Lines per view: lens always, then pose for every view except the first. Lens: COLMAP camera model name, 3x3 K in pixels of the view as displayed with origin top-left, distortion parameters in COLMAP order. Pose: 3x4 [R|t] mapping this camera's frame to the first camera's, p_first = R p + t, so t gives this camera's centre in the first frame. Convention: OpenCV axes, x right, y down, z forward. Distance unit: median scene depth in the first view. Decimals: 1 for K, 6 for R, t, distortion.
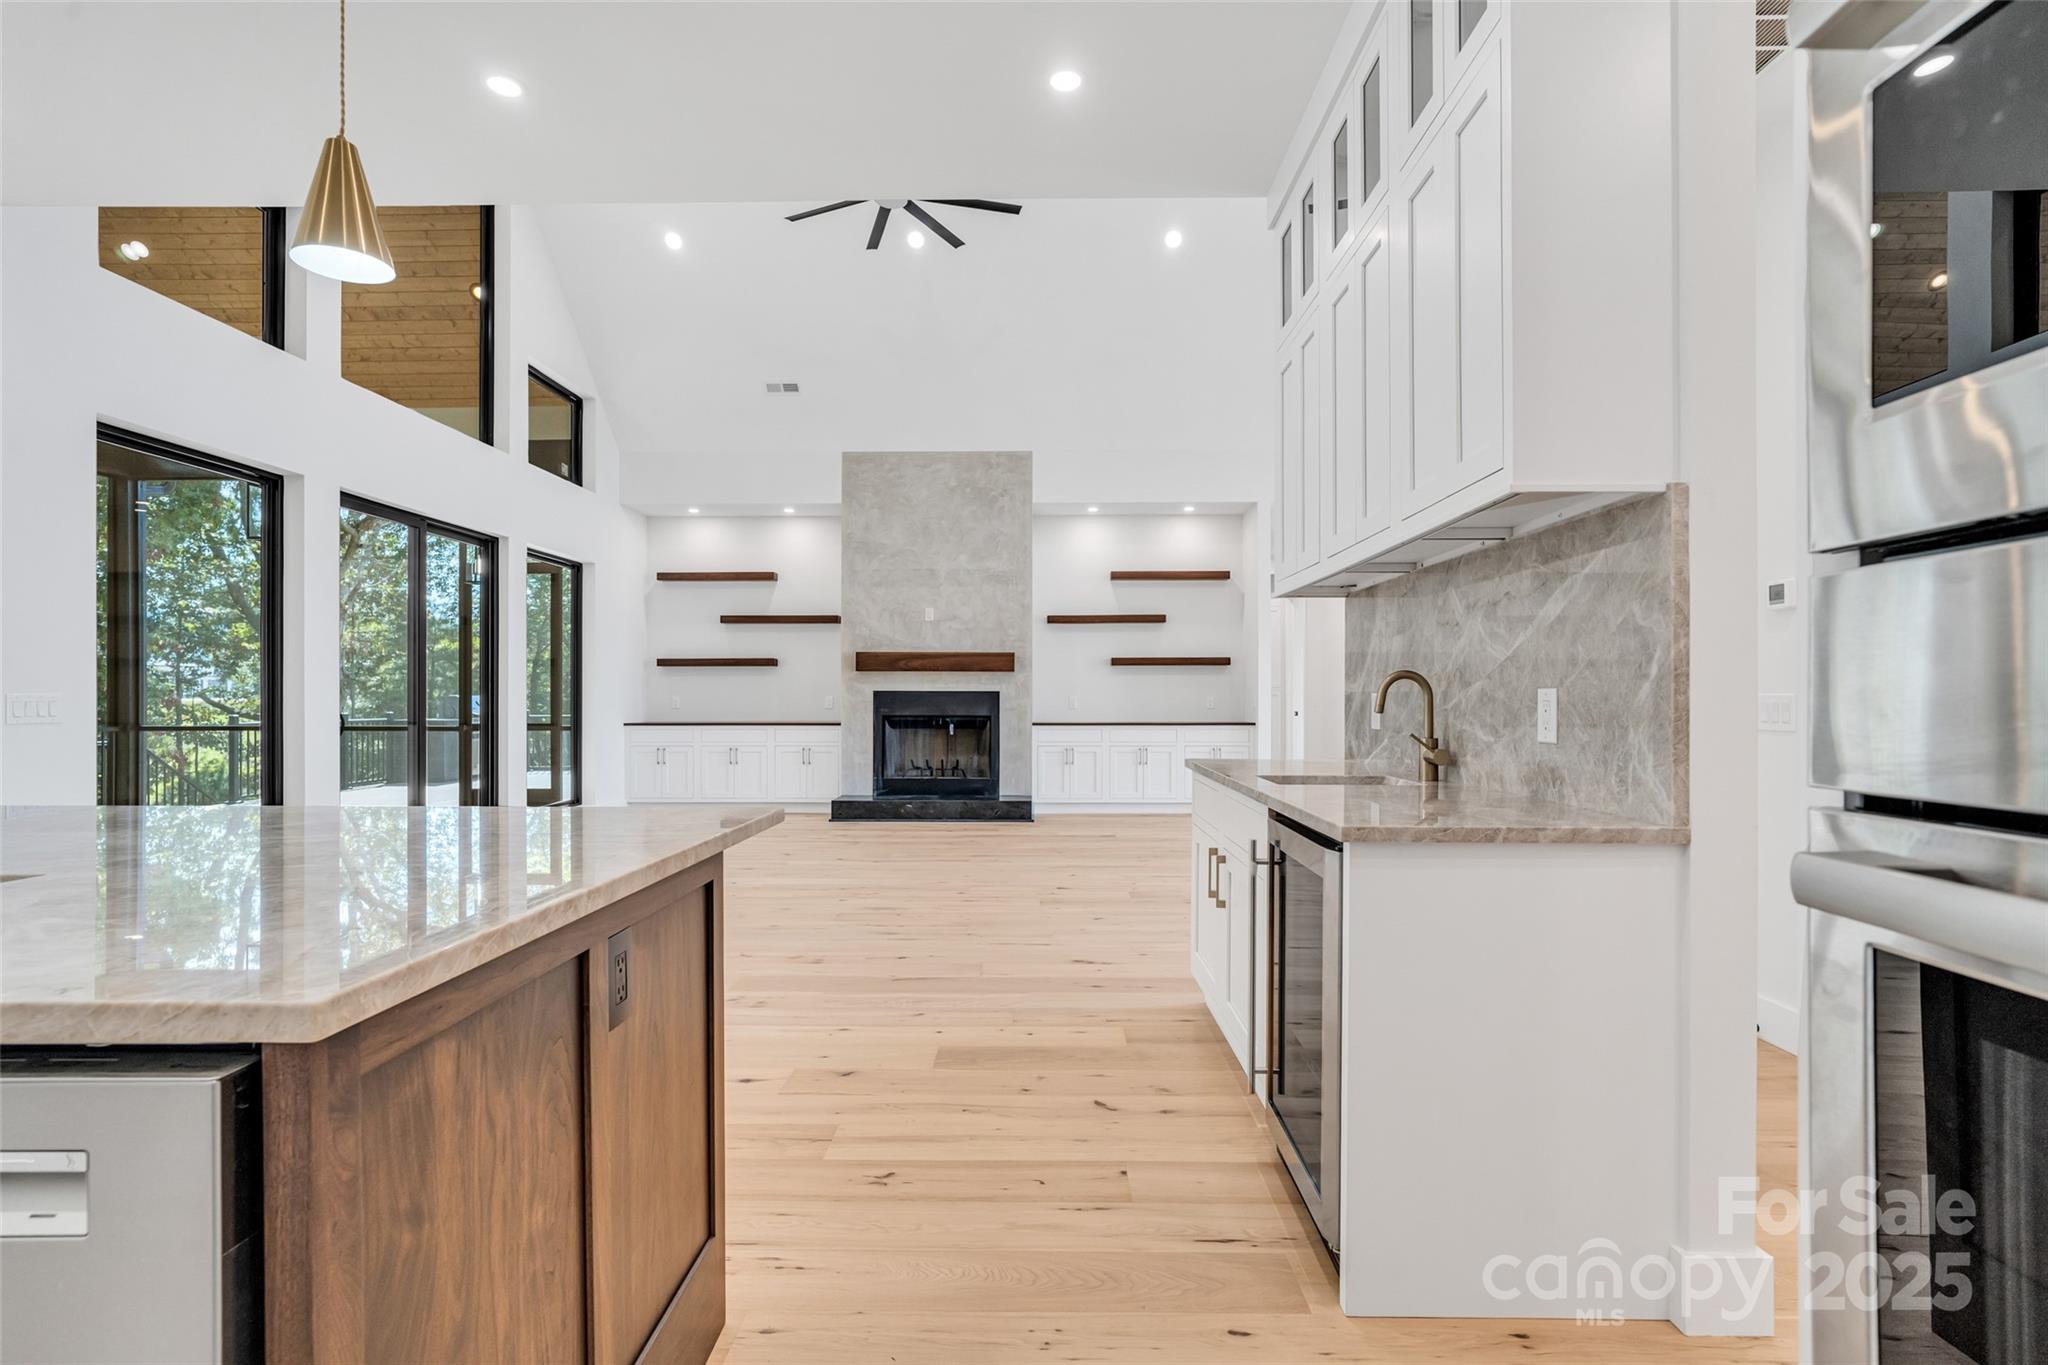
lens RADIAL K [[958.9, 0, 1028.5], [0, 958.9, 700.2], [0, 0, 1]] dist [-0.019944, 0.010619]
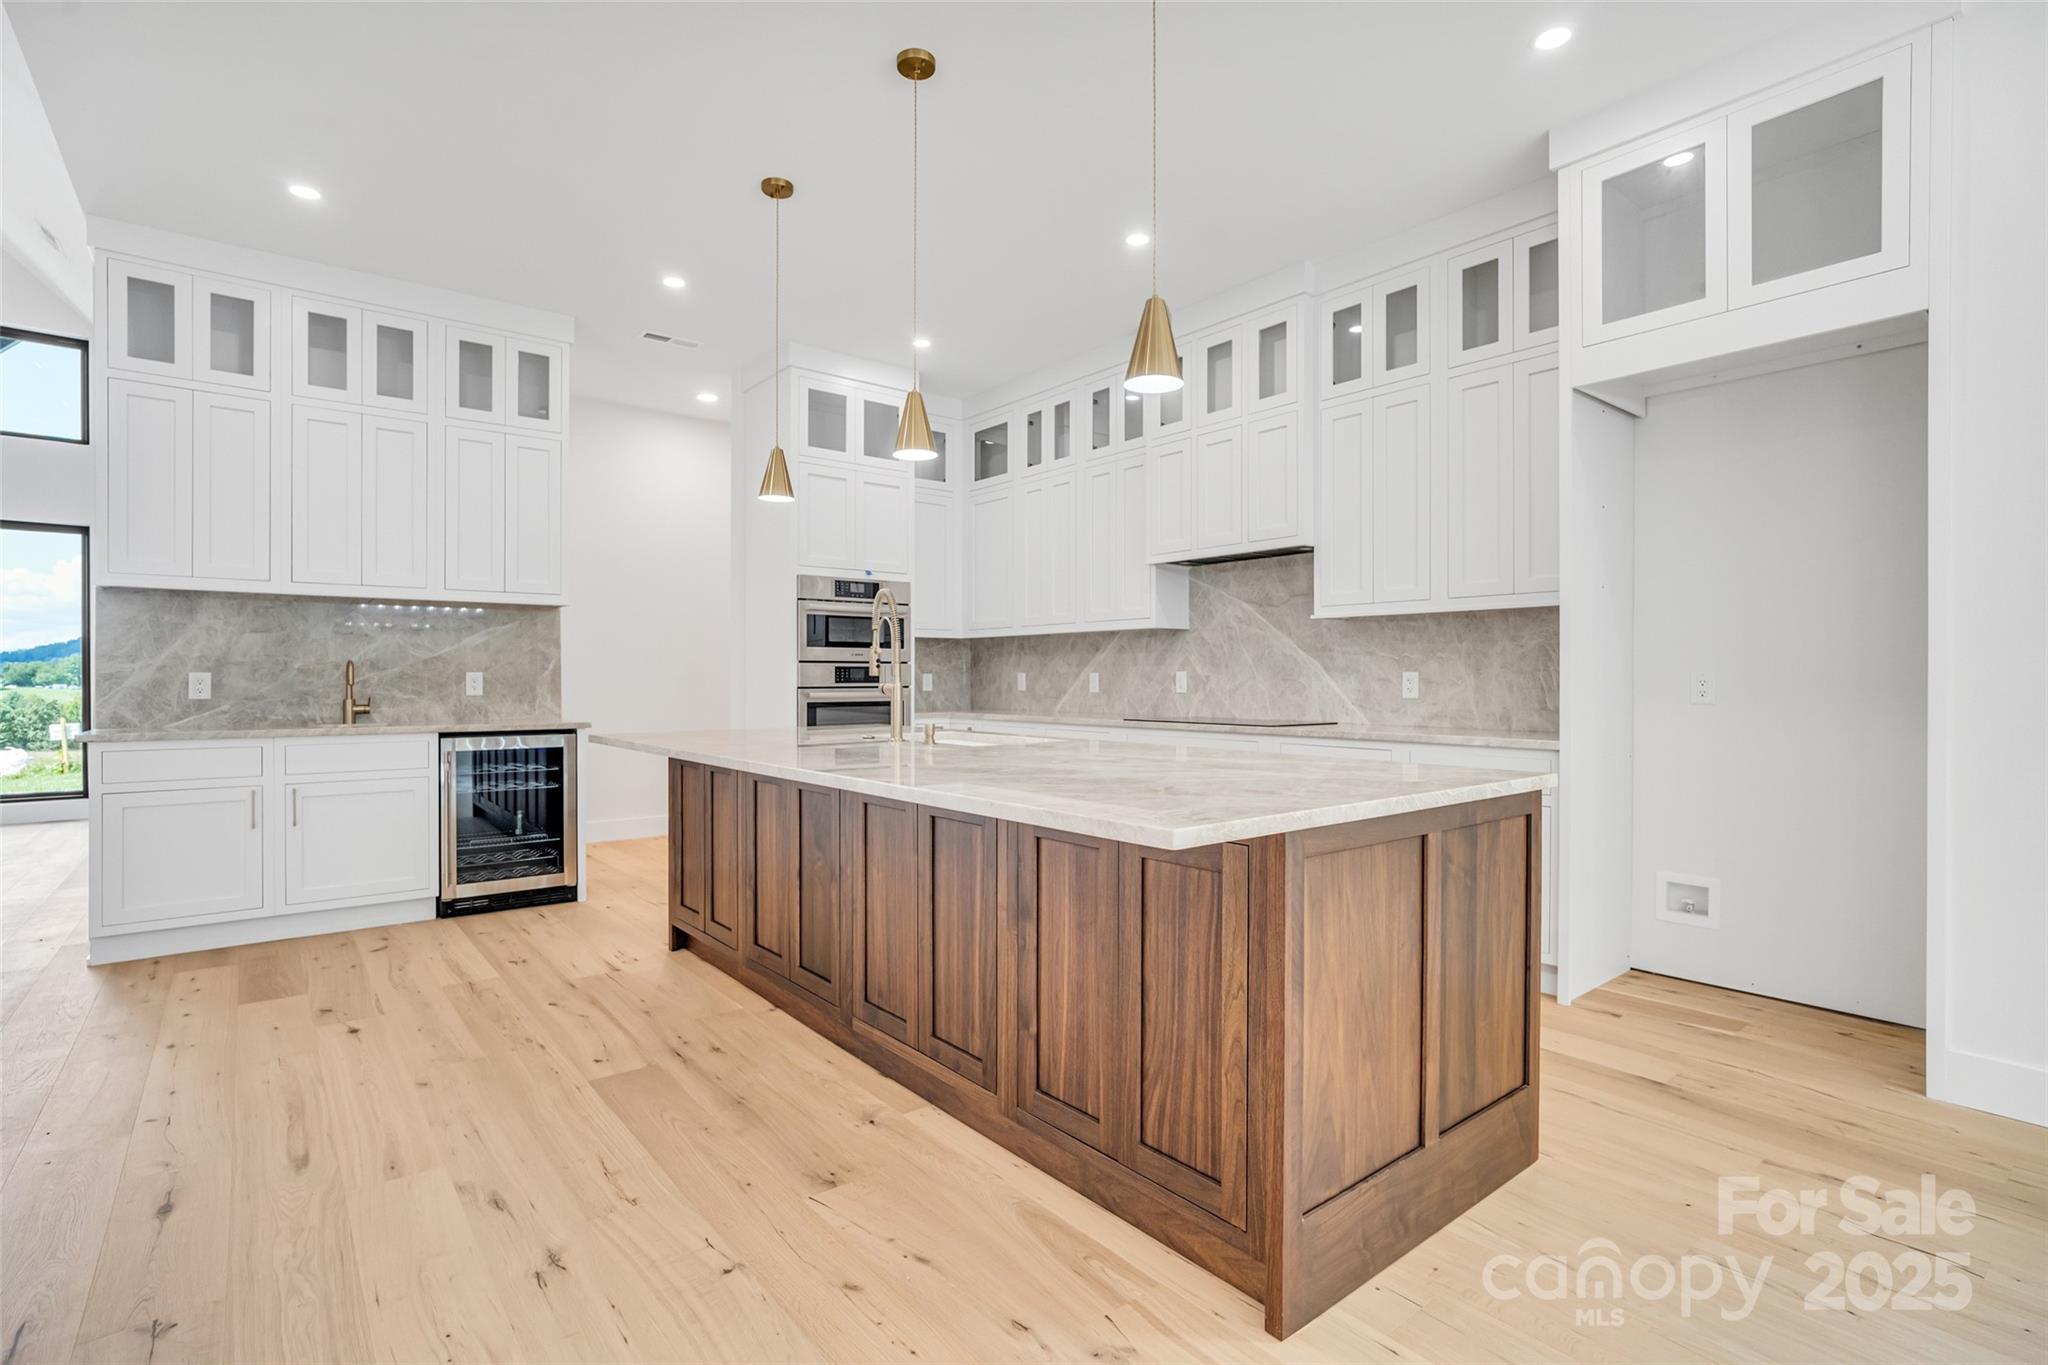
lens RADIAL K [[958.9, 0, 1019.4], [0, 958.9, 682.4], [0, 0, 1]] dist [-0.019944, 0.010619]
pose [[-0.635832, -0.002524, 0.771824, -0.580568], [0.001784, 0.999987, 0.004741, 0.000995], [-0.771826, 0.004391, -0.635819, 0.399636]]
